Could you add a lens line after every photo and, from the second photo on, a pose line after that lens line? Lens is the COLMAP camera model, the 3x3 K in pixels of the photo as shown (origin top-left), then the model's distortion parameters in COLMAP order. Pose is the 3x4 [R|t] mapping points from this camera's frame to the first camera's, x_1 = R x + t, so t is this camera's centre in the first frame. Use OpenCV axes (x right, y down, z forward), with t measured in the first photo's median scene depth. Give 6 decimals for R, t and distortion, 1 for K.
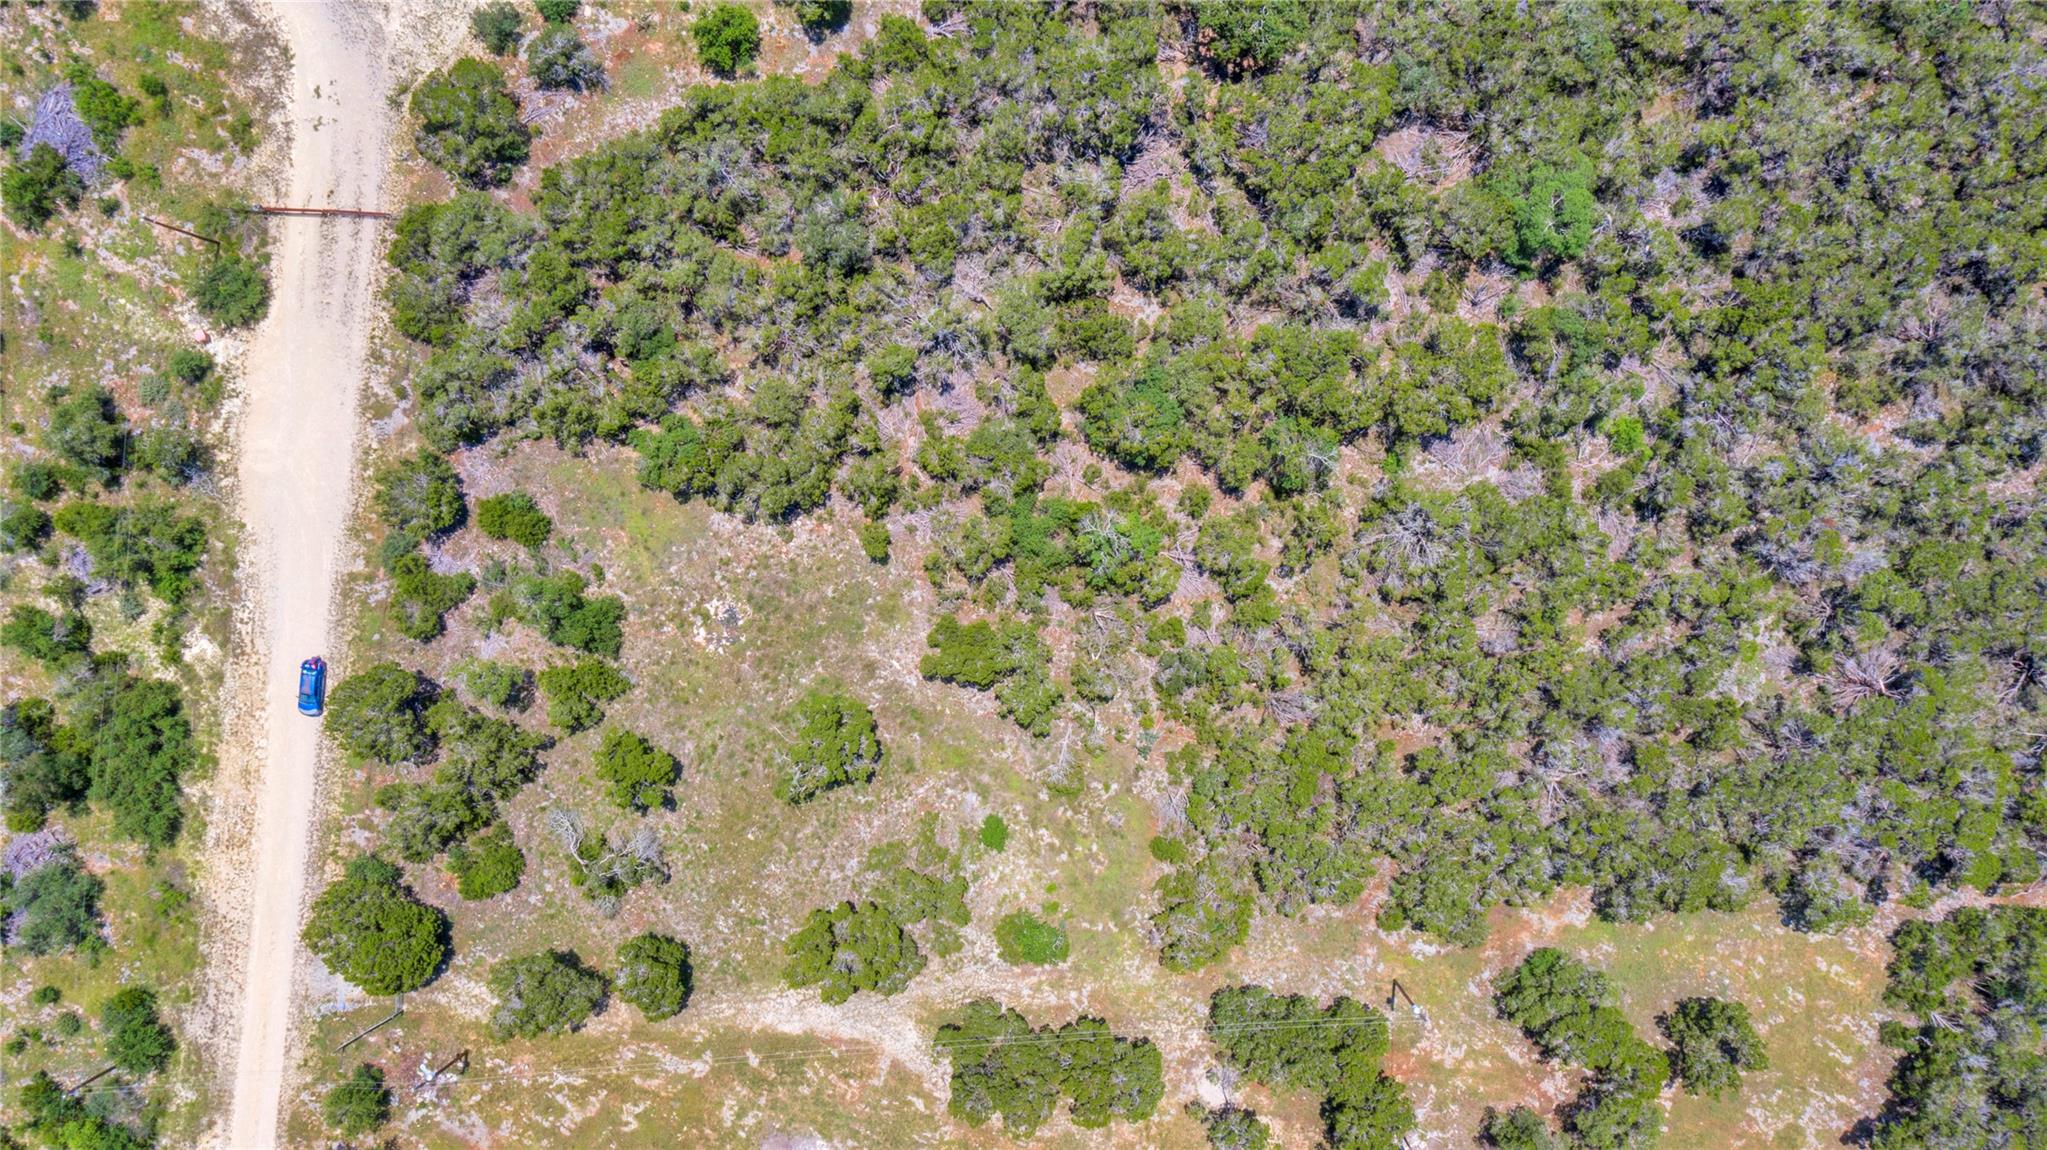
lens RADIAL K [[1620.4, 0, 1016.5], [0, 1620.4, 509.5], [0, 0, 1]] dist [-0.009407, -0.004185]
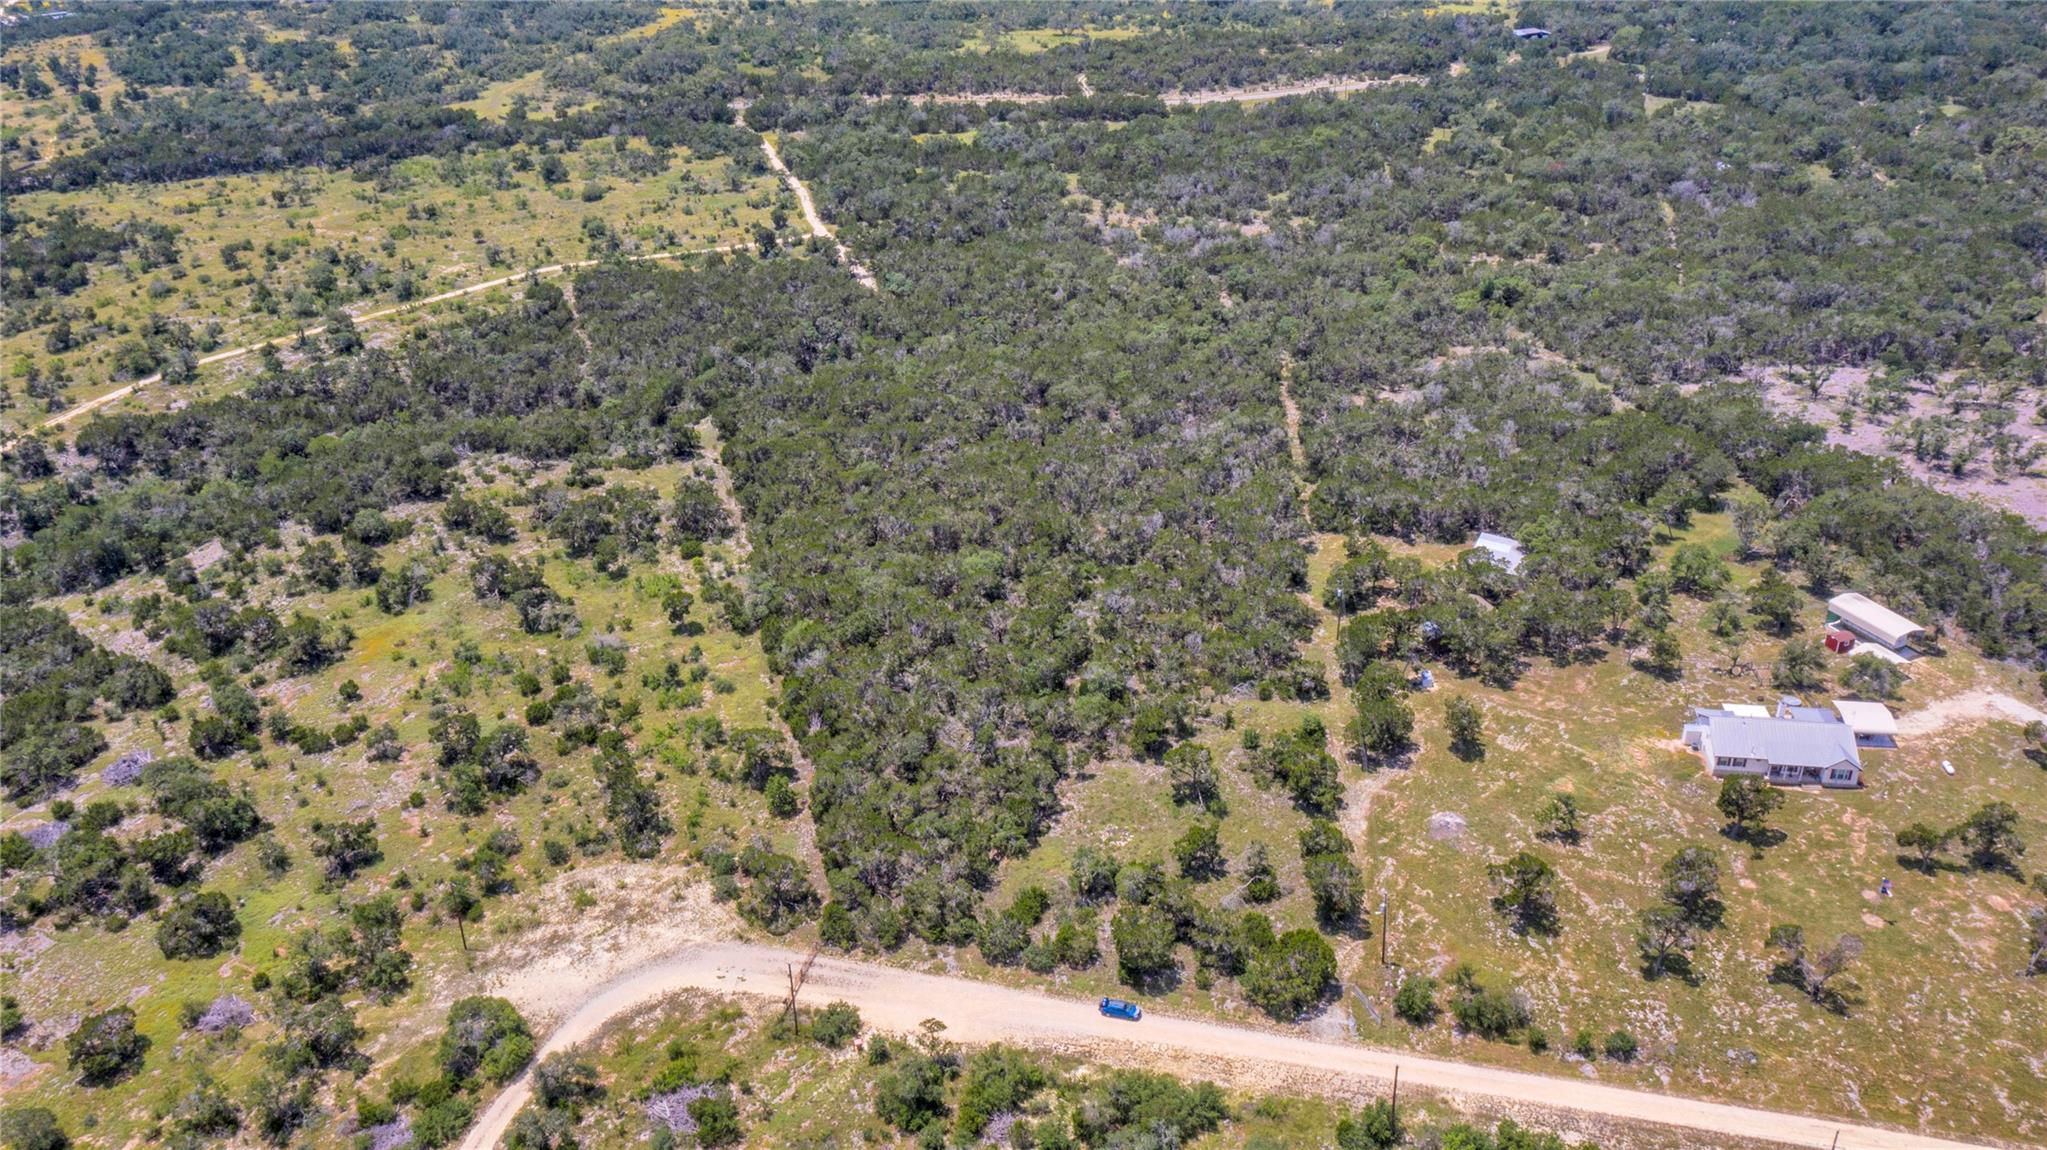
lens RADIAL K [[1585.0, 0, 1025.9], [0, 1585.0, 575.3], [0, 0, 1]] dist [-0.008514, 0.005261]
pose [[0.189882, -0.448289, 0.873488, -1.484359], [0.980687, 0.044117, -0.190544, 0.275266], [0.046883, 0.892799, 0.448008, 0.037590]]
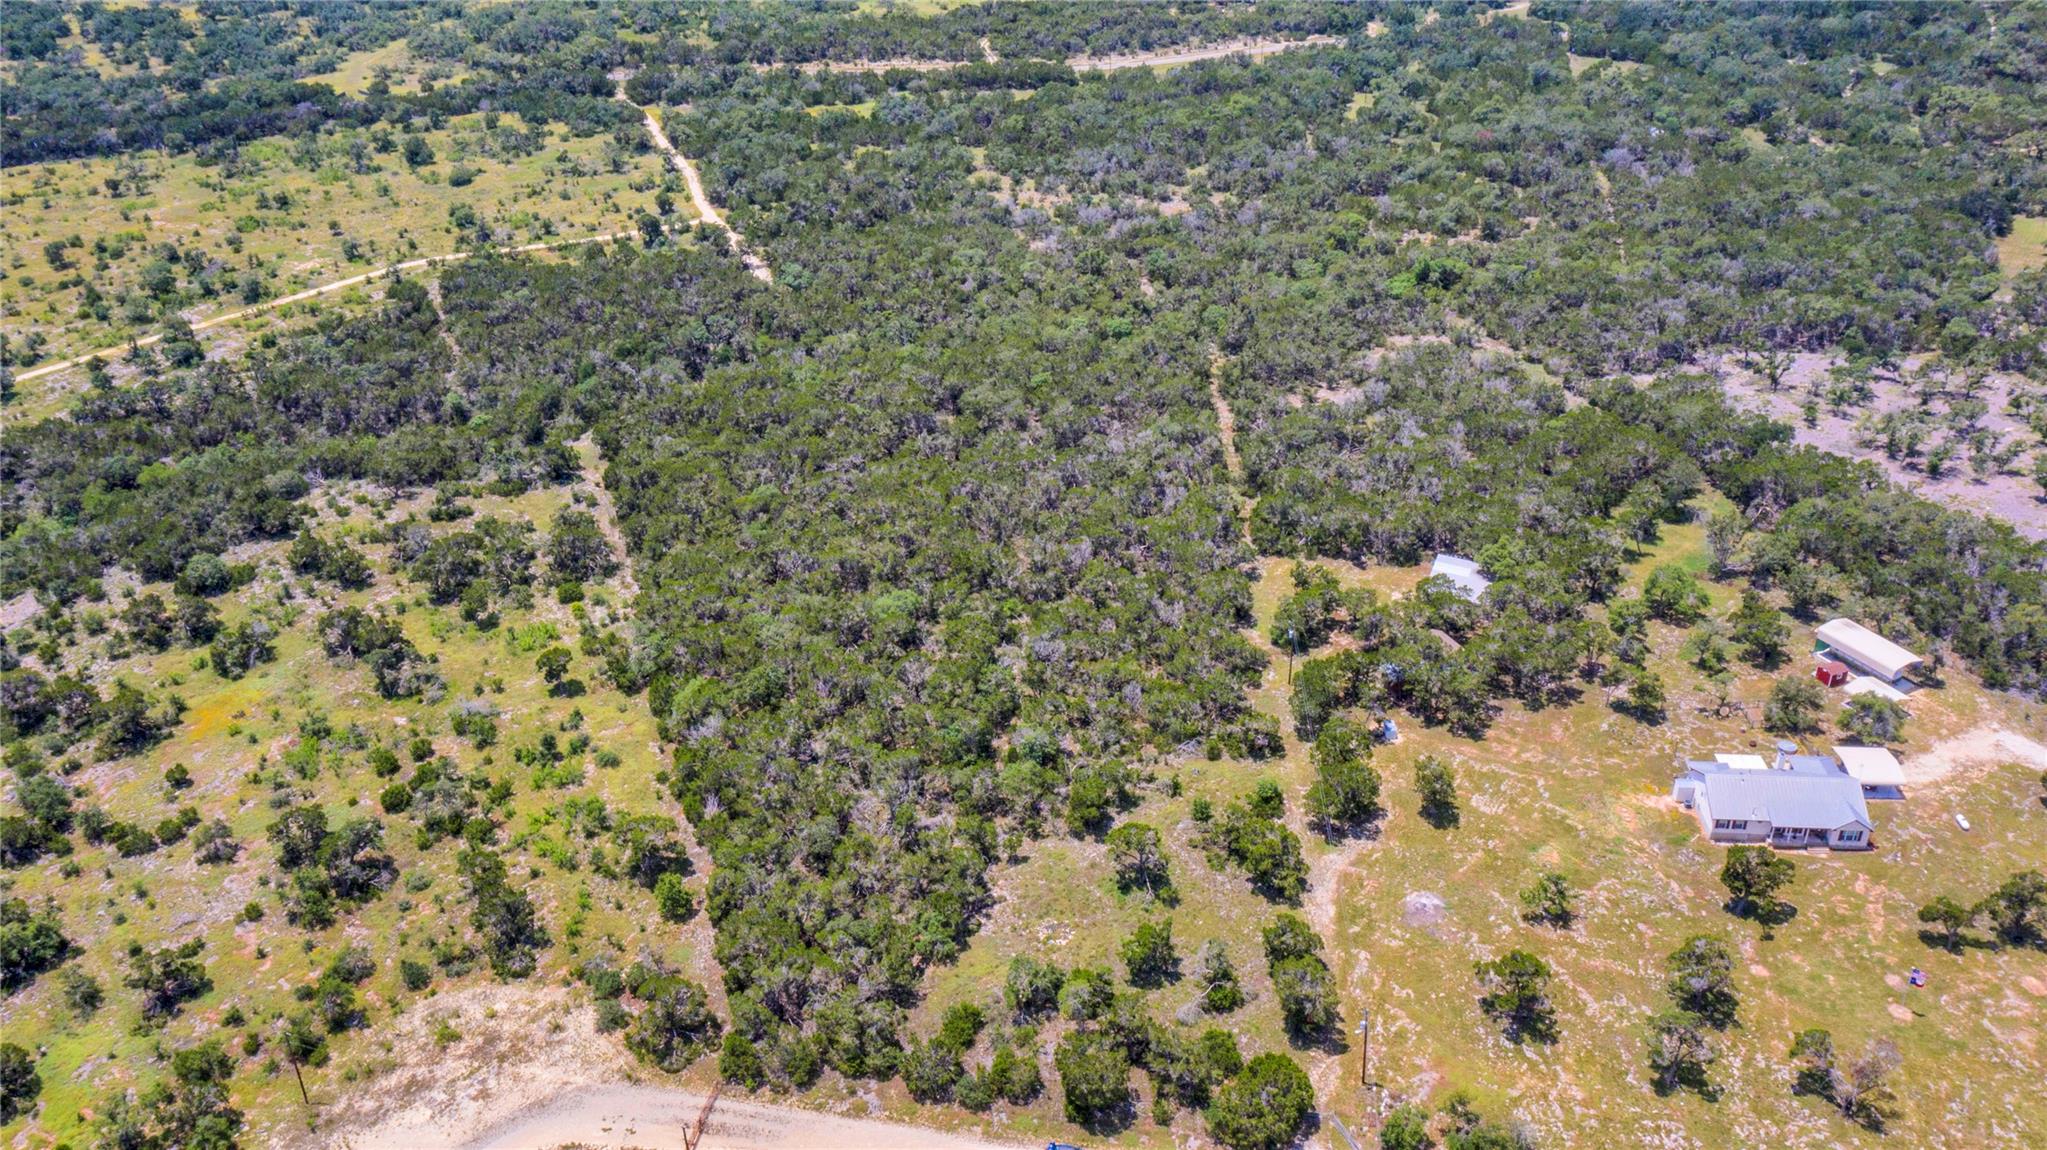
lens RADIAL K [[1596.7, 0, 1023.5], [0, 1596.7, 575.0], [0, 0, 1]] dist [-0.009595, 0.010304]
pose [[0.130894, -0.474728, 0.870345, -1.282816], [0.990296, 0.021264, -0.137336, 0.232253], [0.046690, 0.879876, 0.472904, 0.034290]]
